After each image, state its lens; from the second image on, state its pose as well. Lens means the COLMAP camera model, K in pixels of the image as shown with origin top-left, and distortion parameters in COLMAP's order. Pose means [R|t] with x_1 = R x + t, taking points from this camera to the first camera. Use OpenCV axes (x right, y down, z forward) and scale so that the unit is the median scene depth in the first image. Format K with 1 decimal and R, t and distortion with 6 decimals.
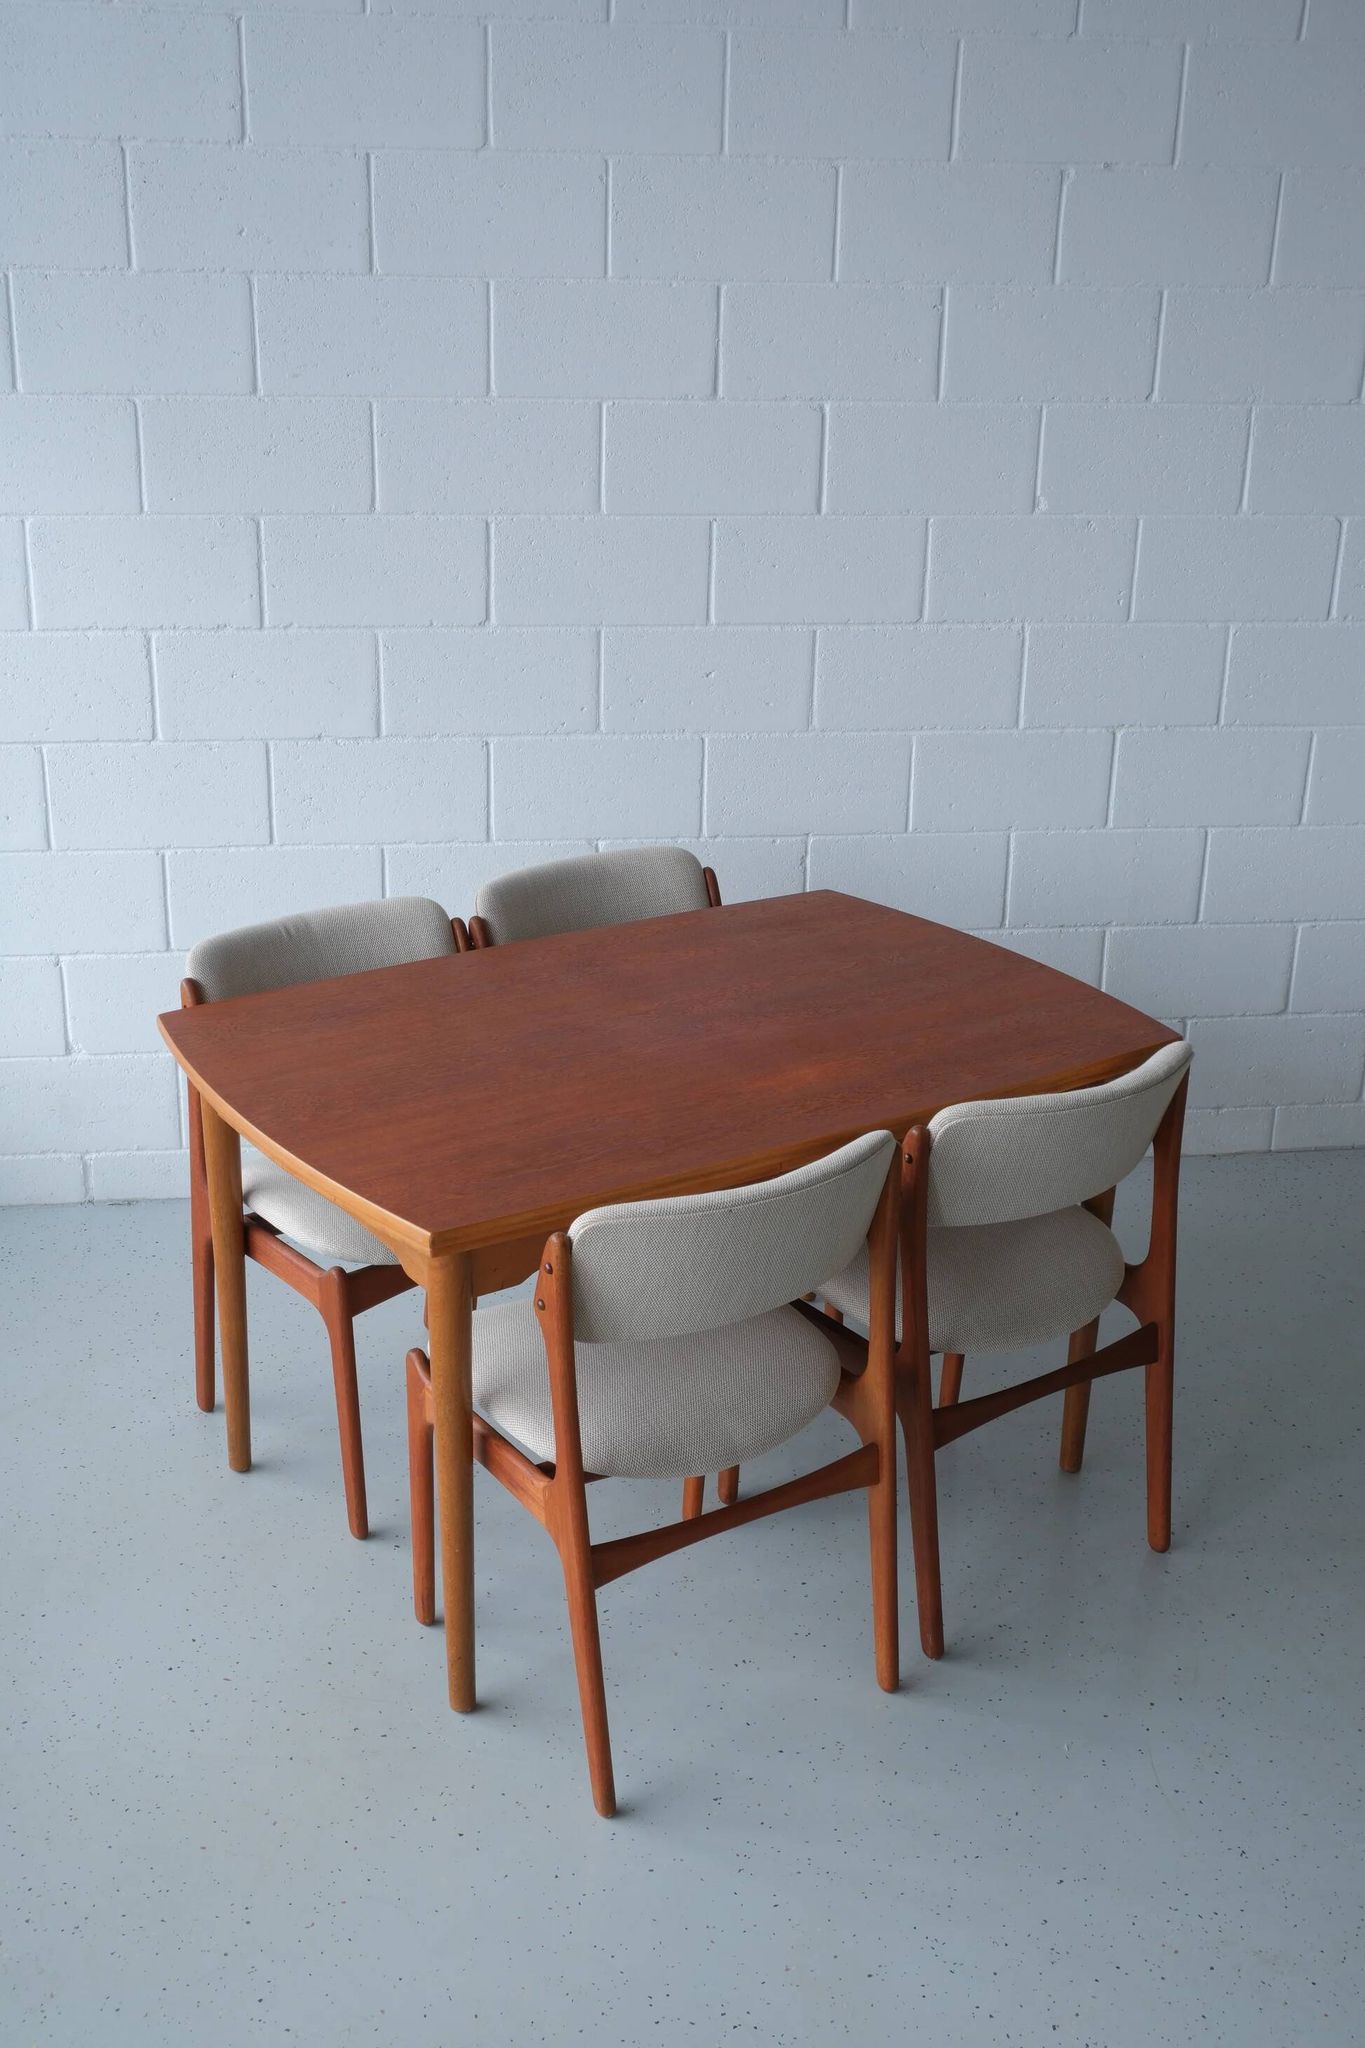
lens RADIAL K [[2271.3, 0, 693.1], [0, 2271.3, 1024.5], [0, 0, 1]] dist [0.003691, 0.000000]
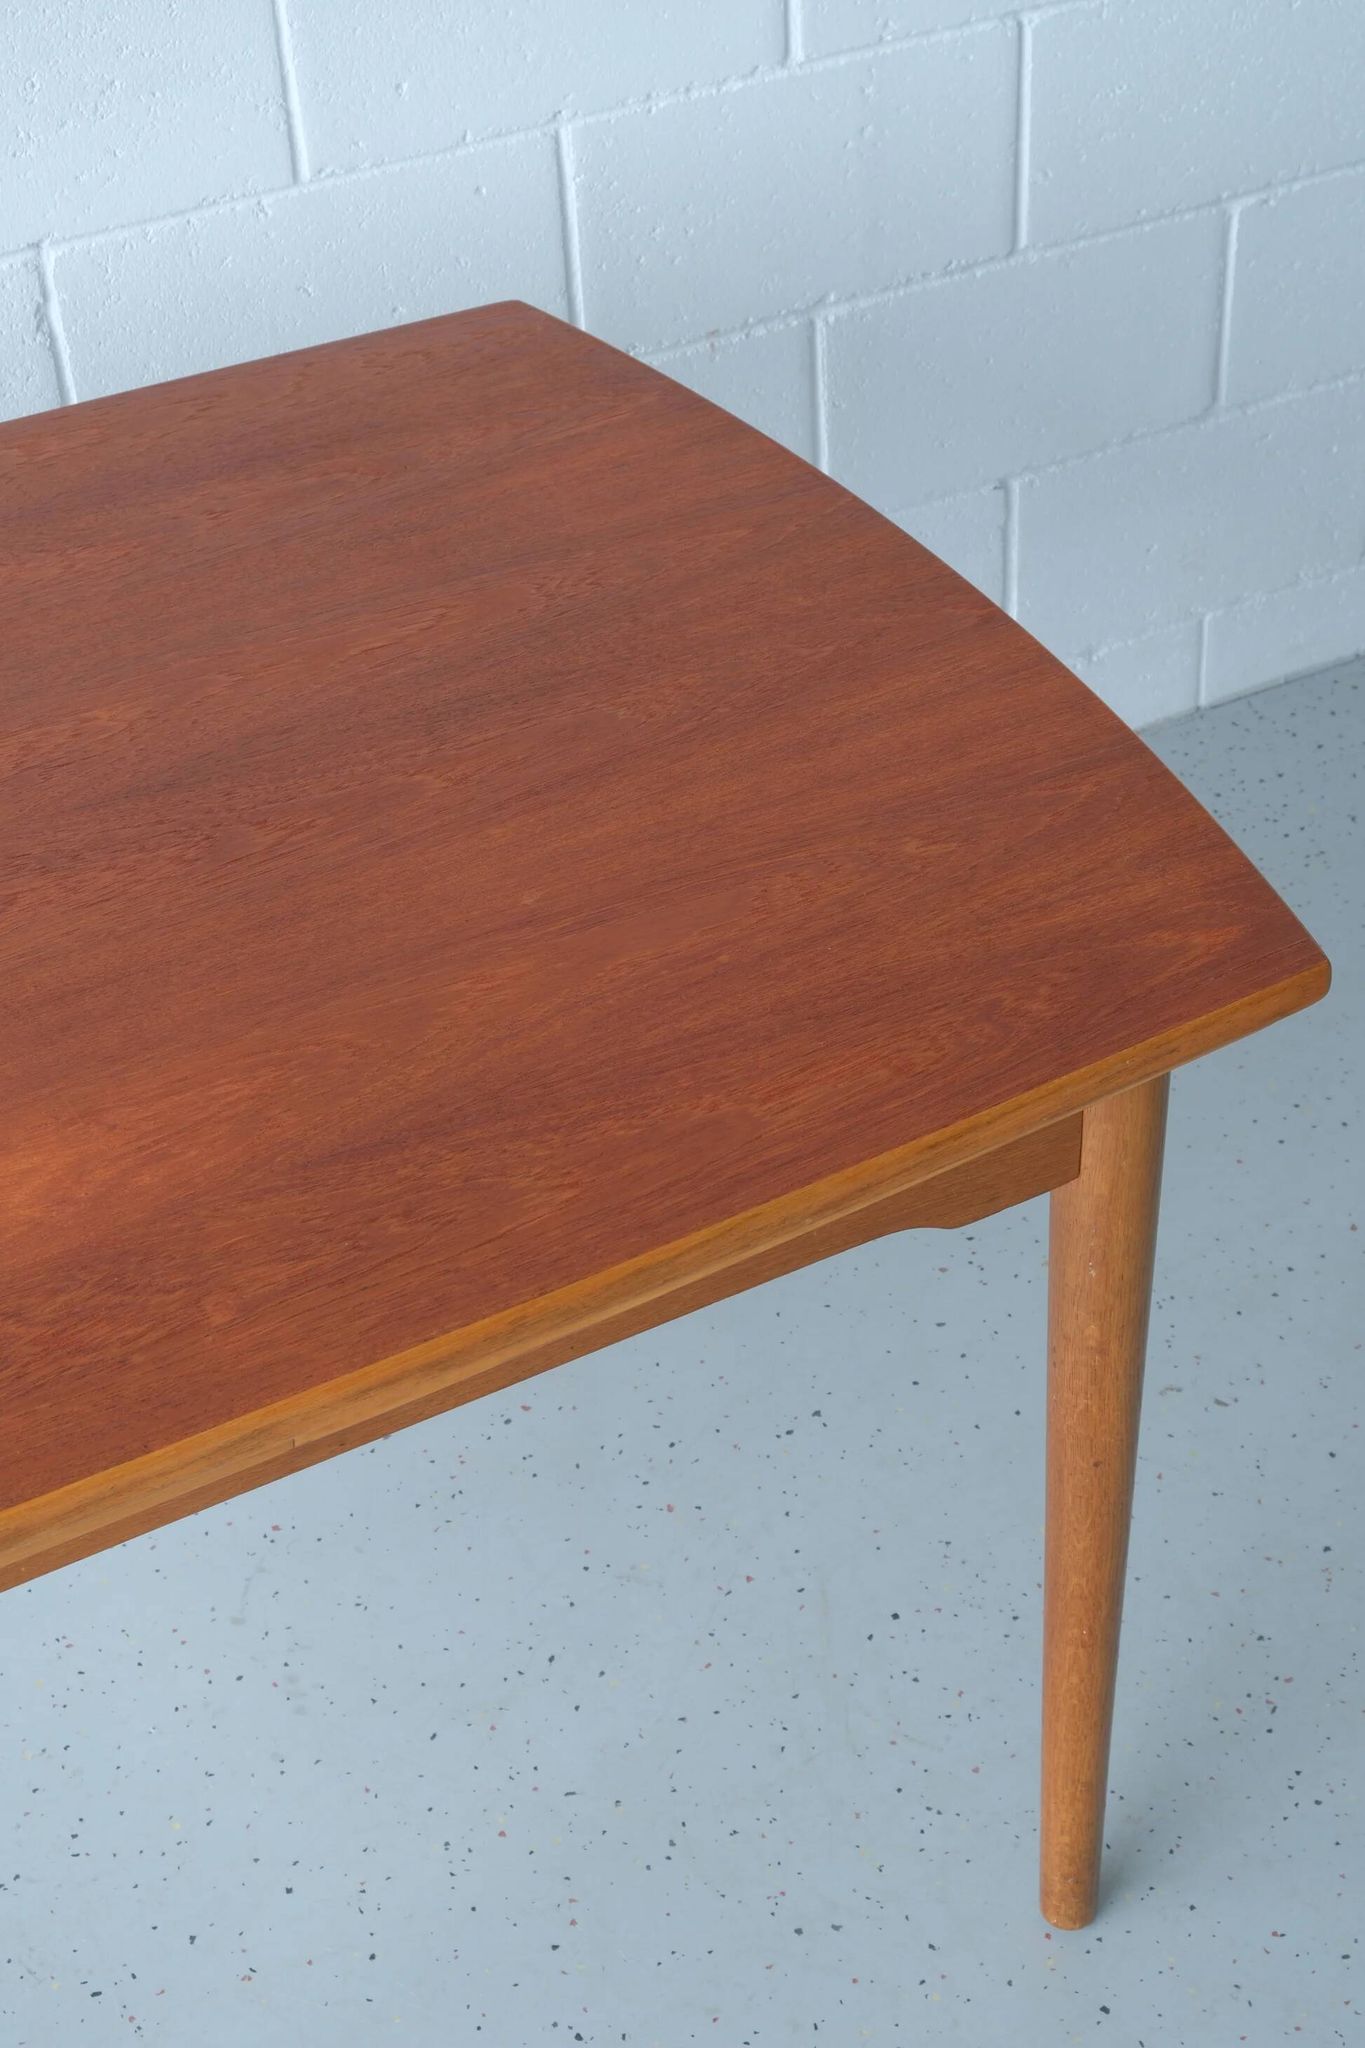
lens RADIAL K [[3014.4, 0, 681.7], [0, 3014.4, 1037.3], [0, 0, 1]] dist [0.017624, 0.000000]
pose [[0.947630, -0.247346, 0.202035, 0.020004], [0.177730, 0.934020, 0.309869, -0.101772], [-0.265349, -0.257733, 0.929066, 0.517212]]
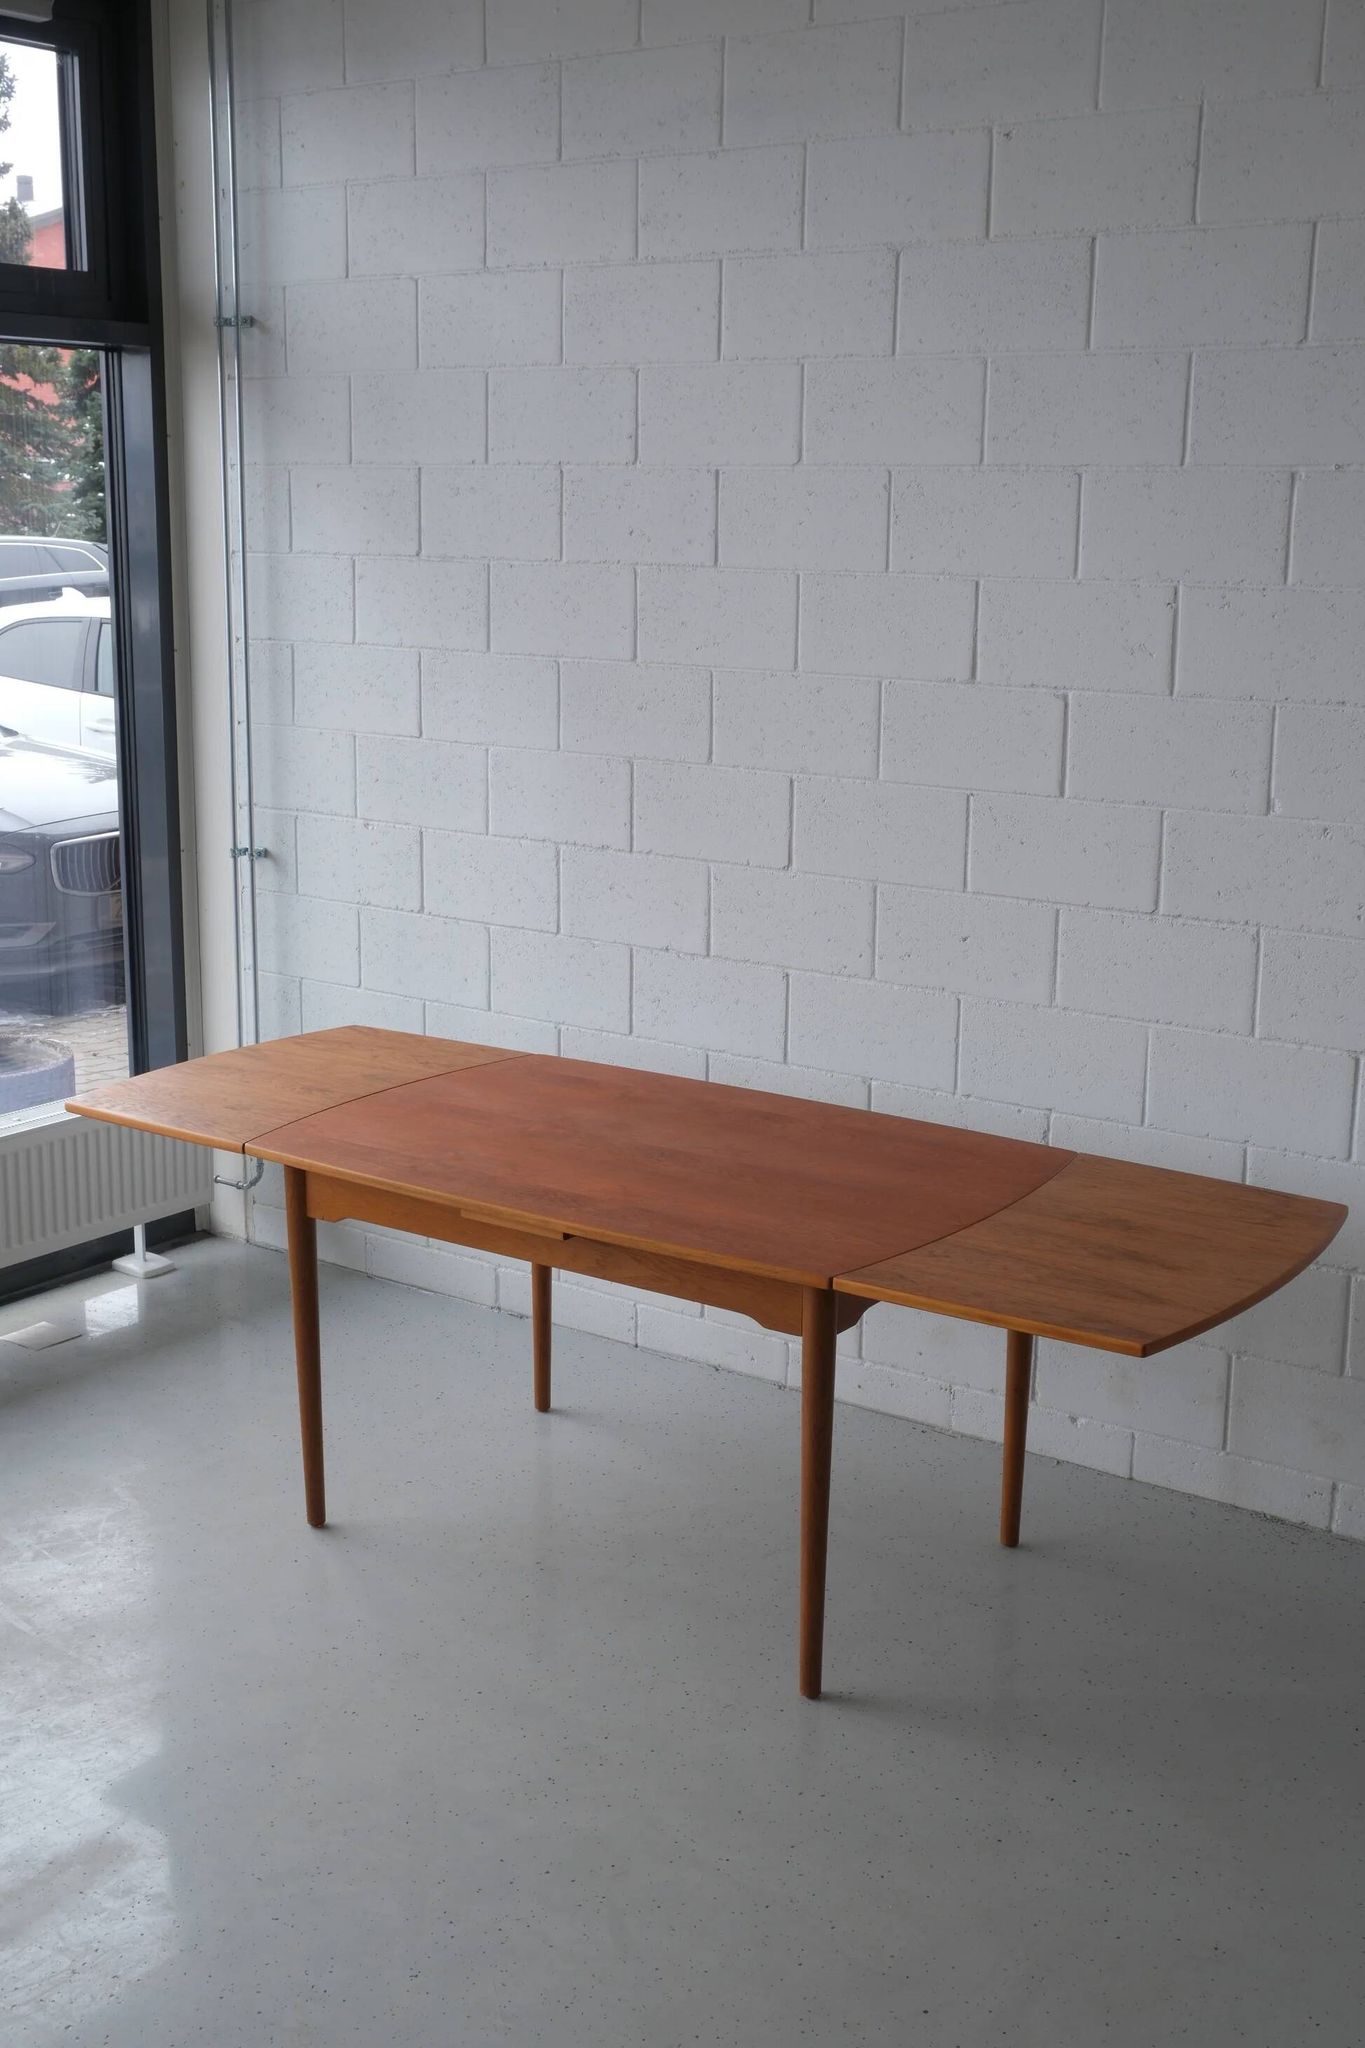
lens RADIAL K [[2396.1, 0, 670.3], [0, 2396.1, 1028.5], [0, 0, 1]] dist [0.023419, 0.000000]
pose [[0.707244, 0.141523, -0.692659, 0.699670], [-0.243895, 0.968451, -0.051159, -0.024096], [0.663567, 0.205118, 0.719448, 0.120617]]
